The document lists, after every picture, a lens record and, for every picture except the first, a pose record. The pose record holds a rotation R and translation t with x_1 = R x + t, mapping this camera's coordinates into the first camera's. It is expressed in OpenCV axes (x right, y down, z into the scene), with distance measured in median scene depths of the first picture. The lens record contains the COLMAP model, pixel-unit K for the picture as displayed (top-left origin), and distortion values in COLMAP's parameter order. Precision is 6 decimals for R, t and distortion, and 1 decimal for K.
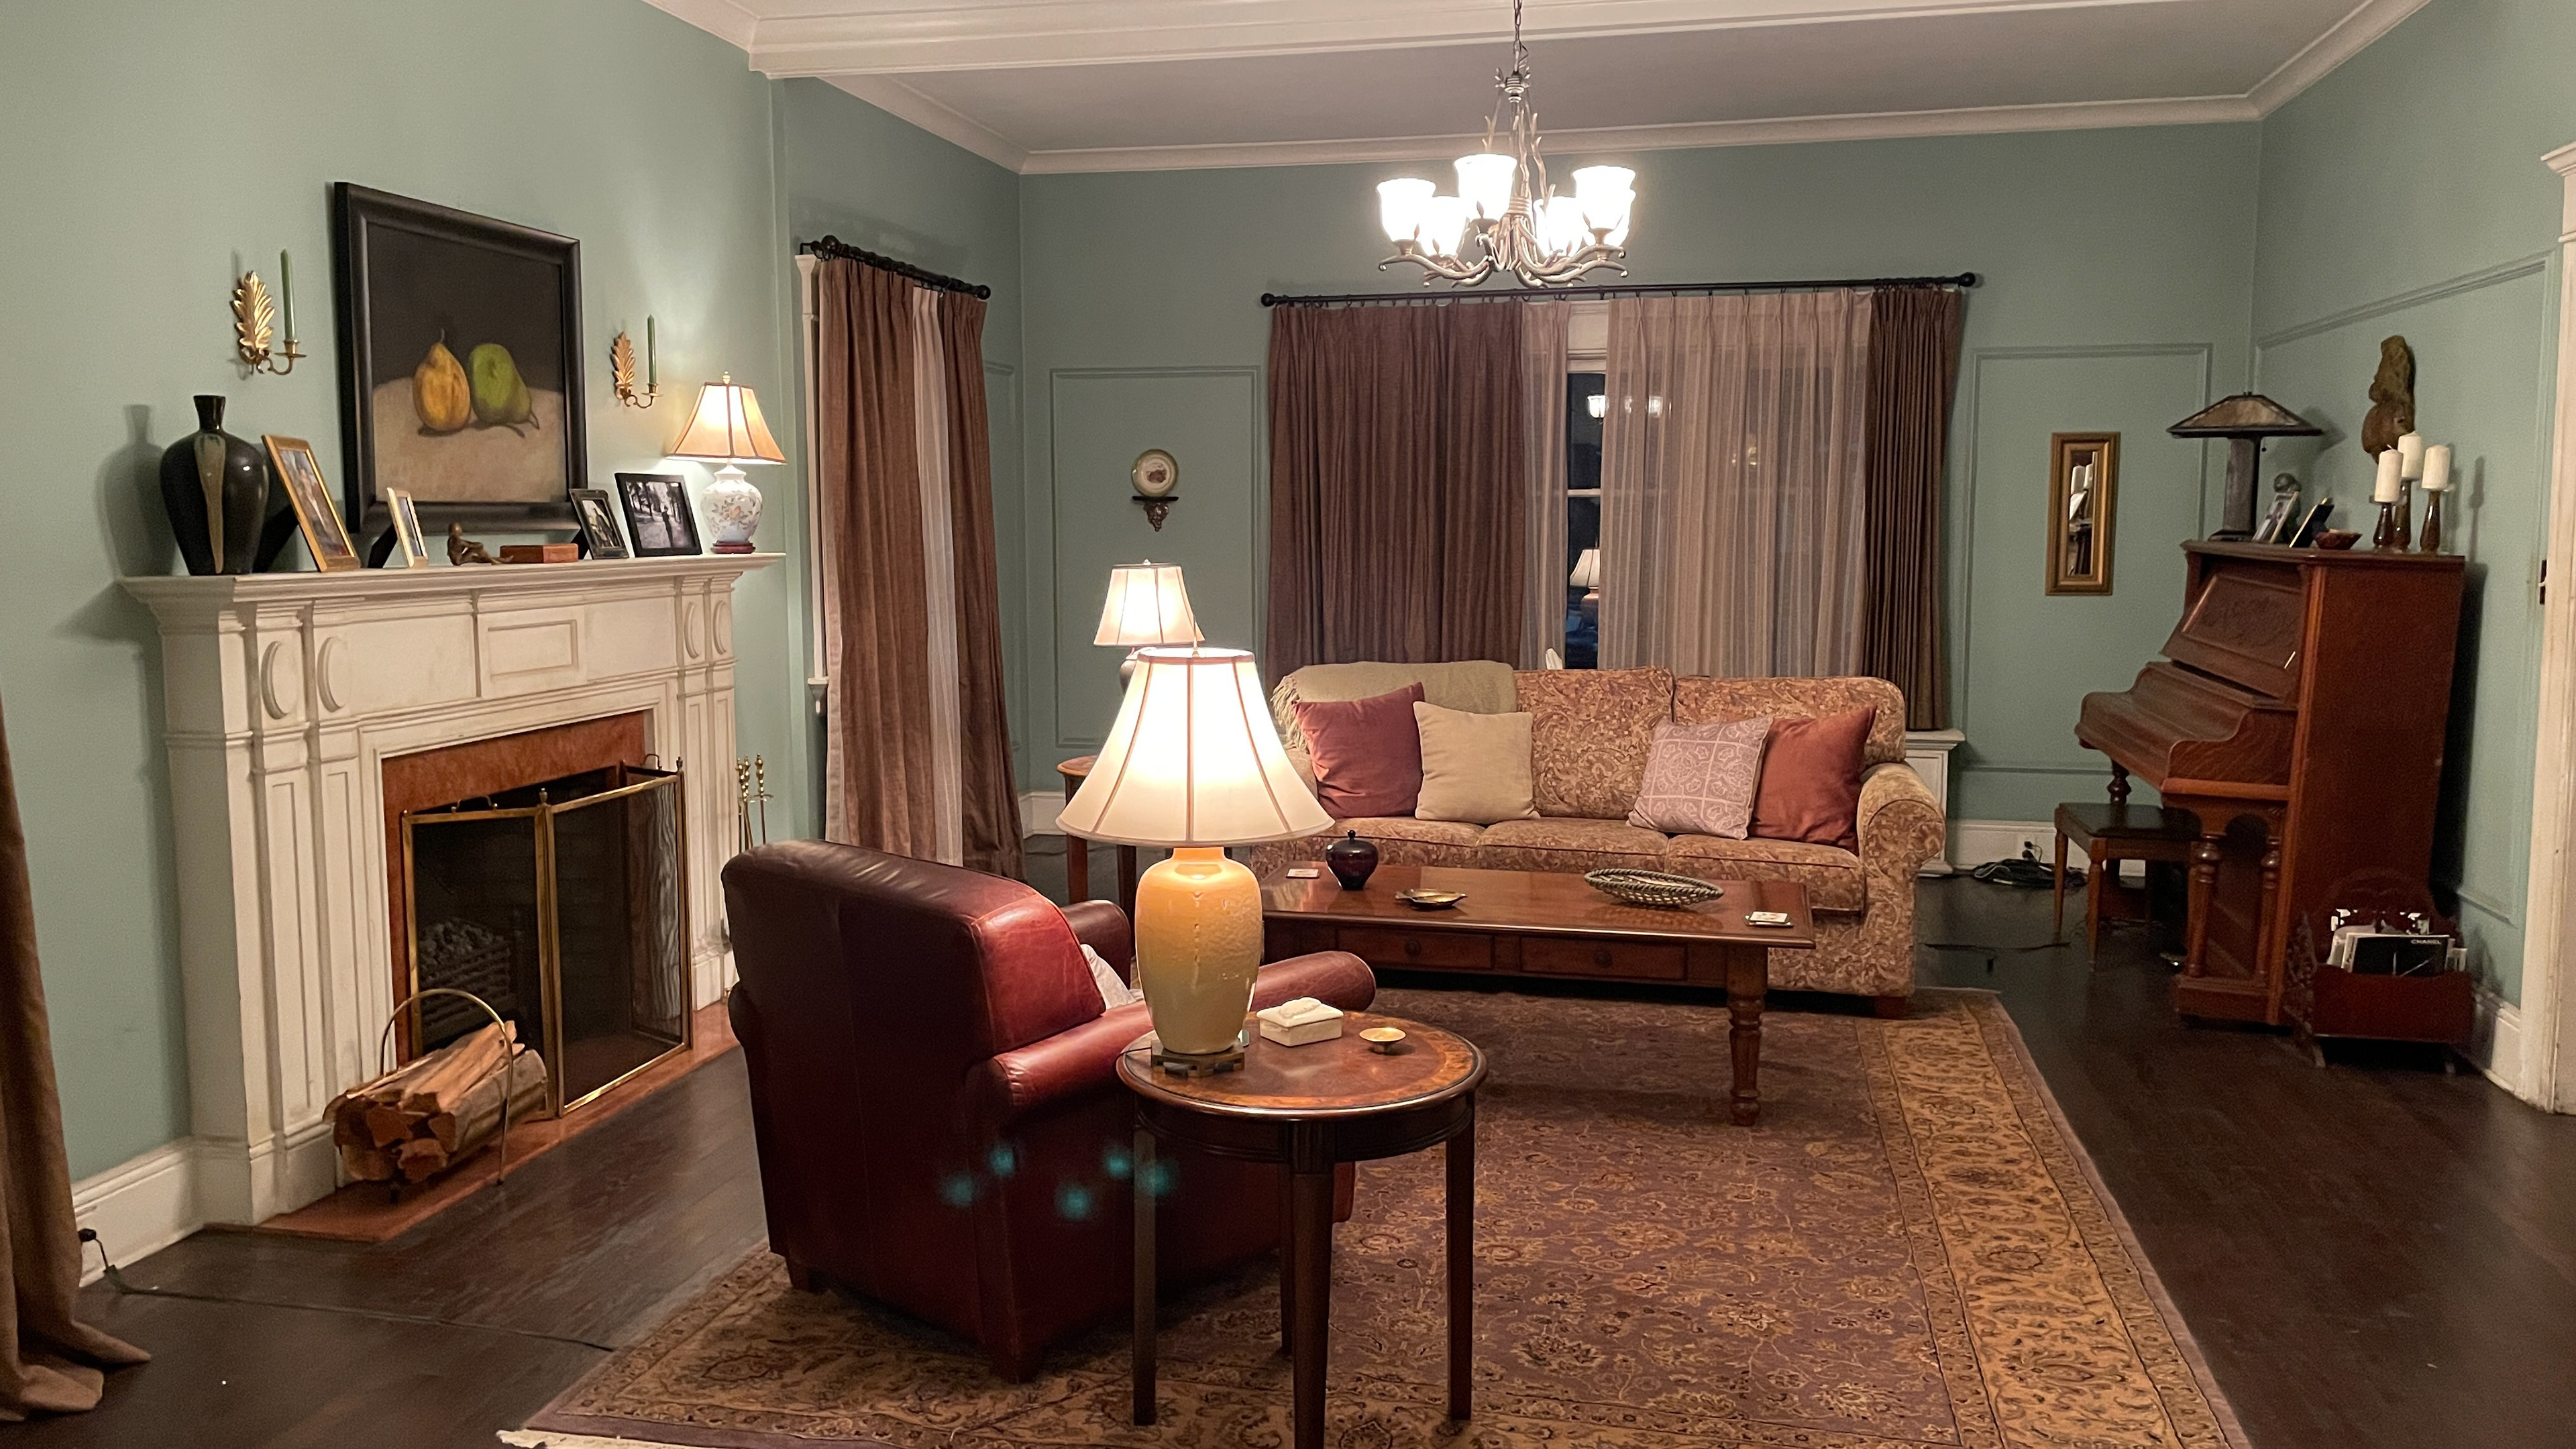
lens RADIAL K [[1952.8, 0, 1280.9], [0, 1952.8, 717.2], [0, 0, 1]] dist [0.067794, -0.071780]
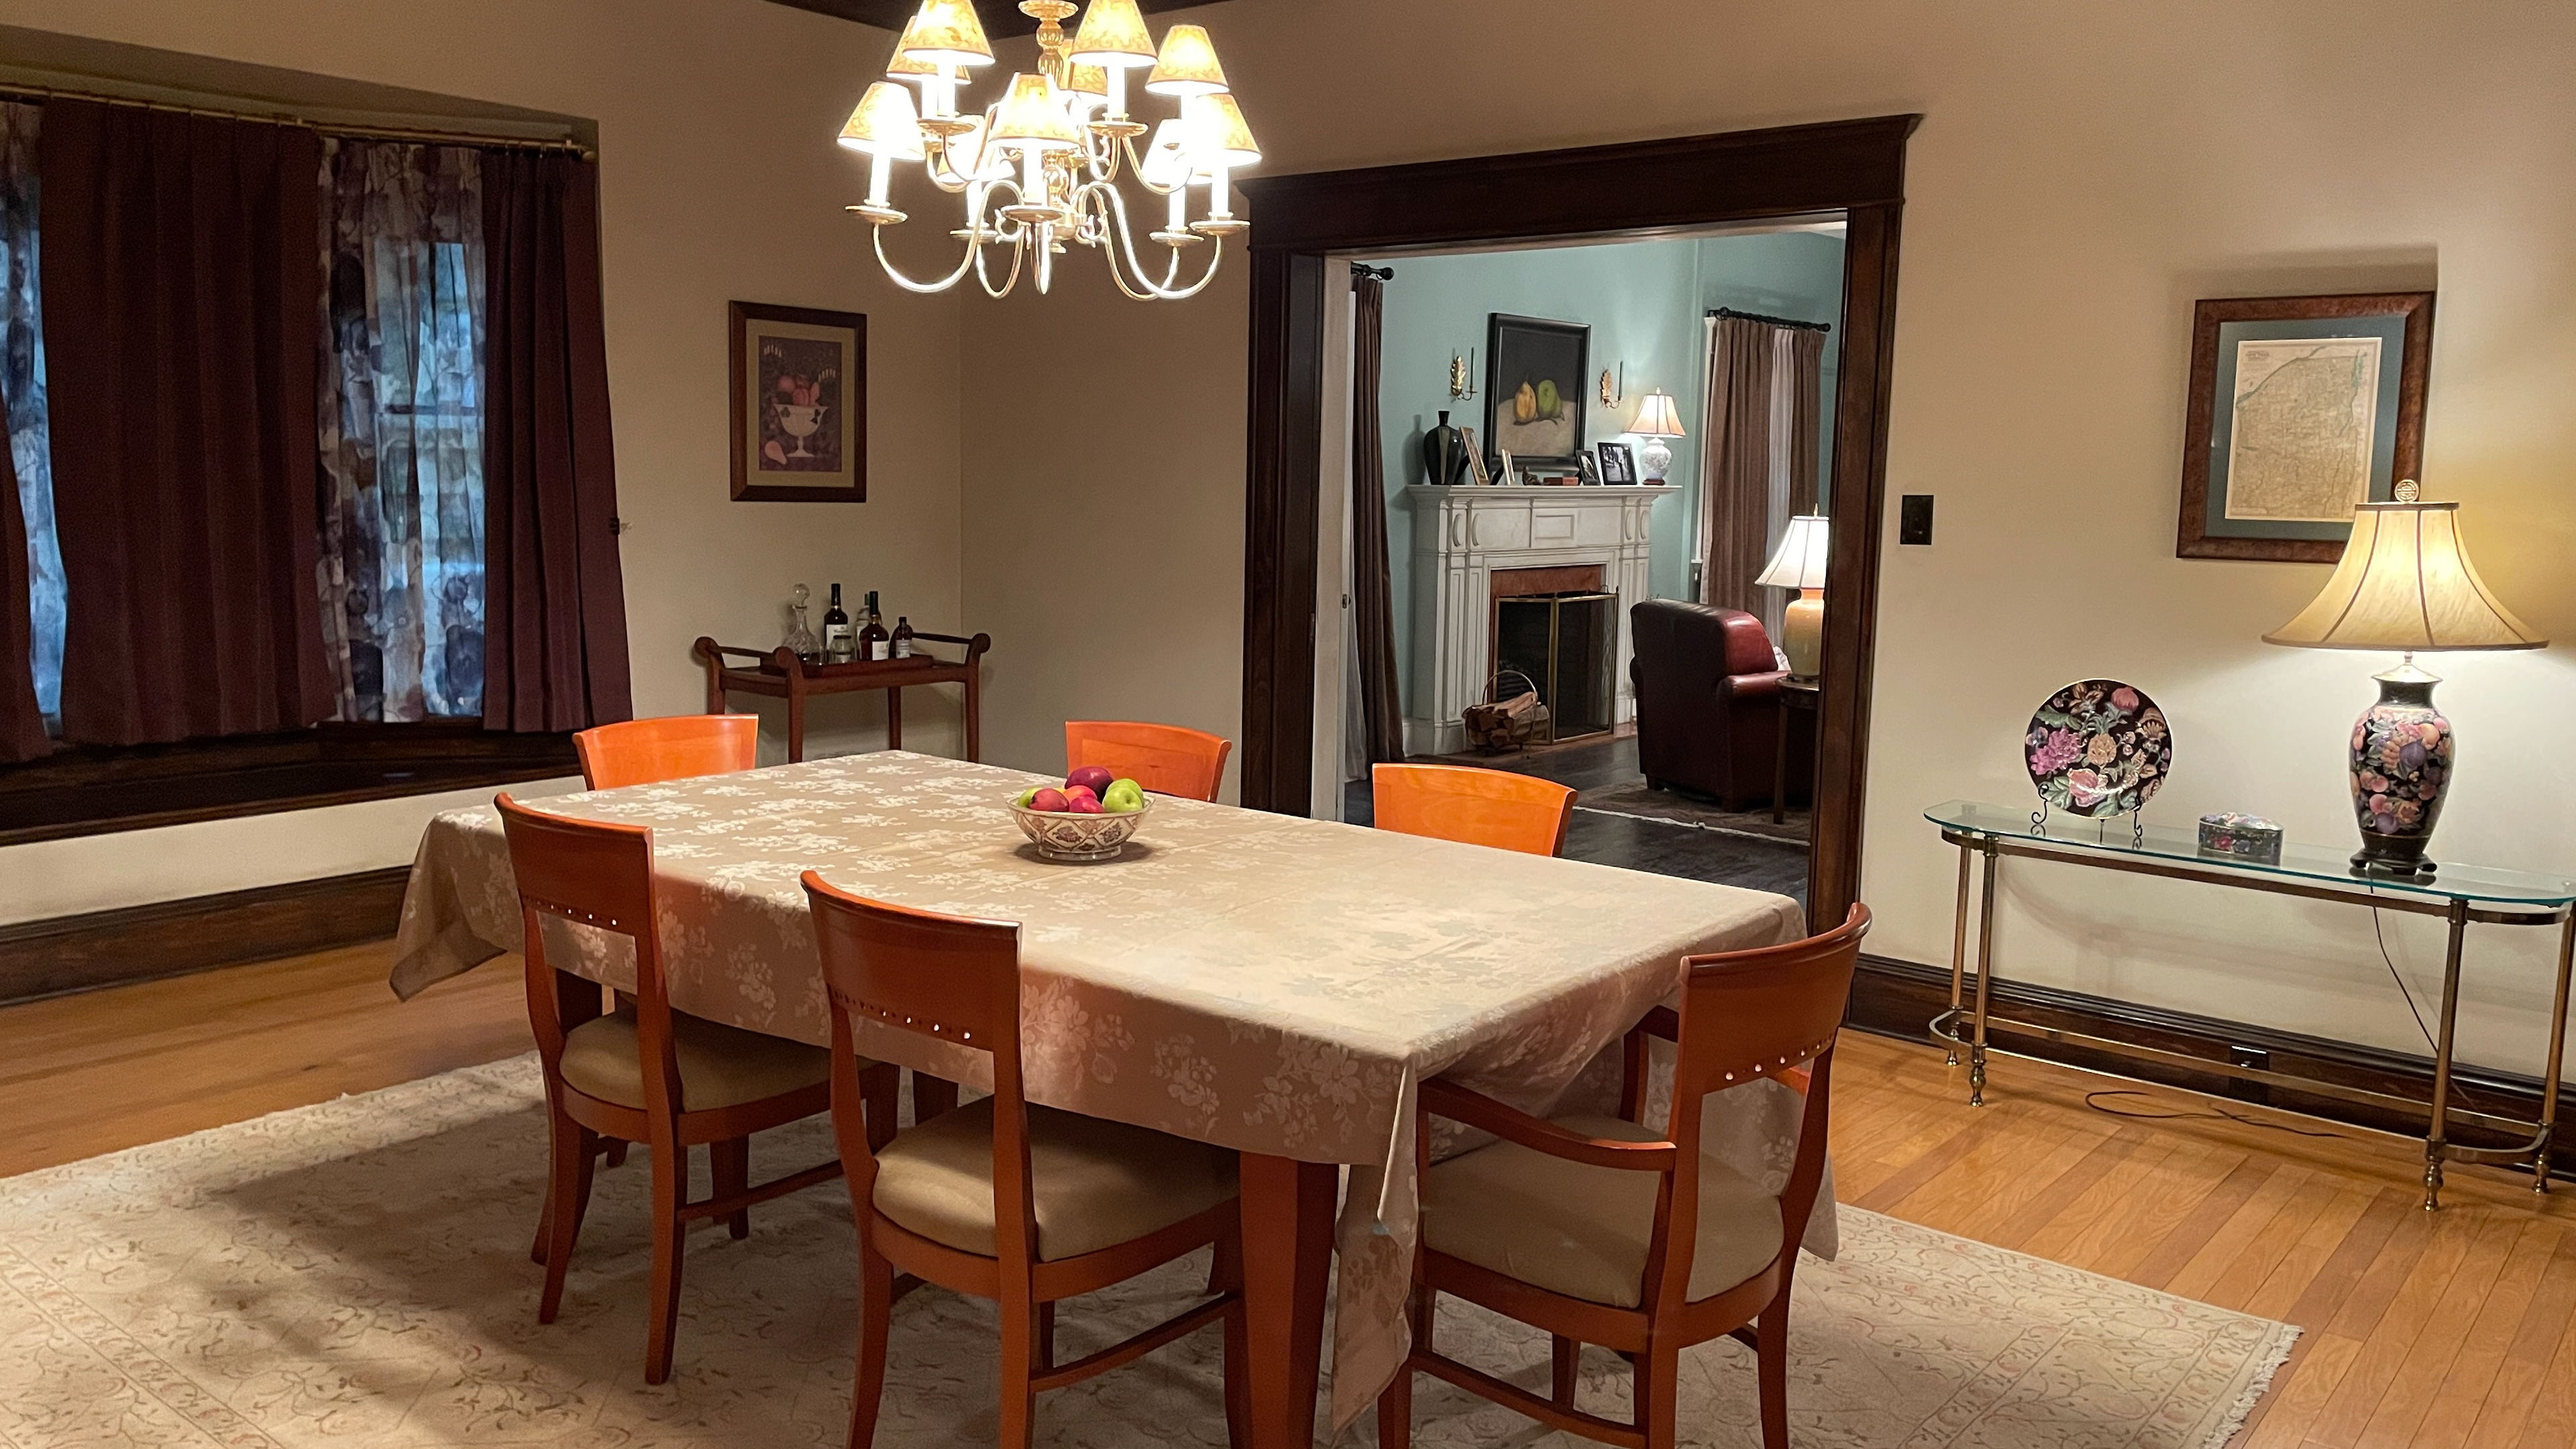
lens RADIAL K [[1952.8, 0, 1275.4], [0, 1952.8, 714.6], [0, 0, 1]] dist [0.067794, -0.071780]
pose [[0.889285, 0.078043, -0.450646, 0.298885], [-0.069350, 0.996950, 0.035801, 0.106837], [0.452065, -0.000585, 0.891985, -0.956714]]
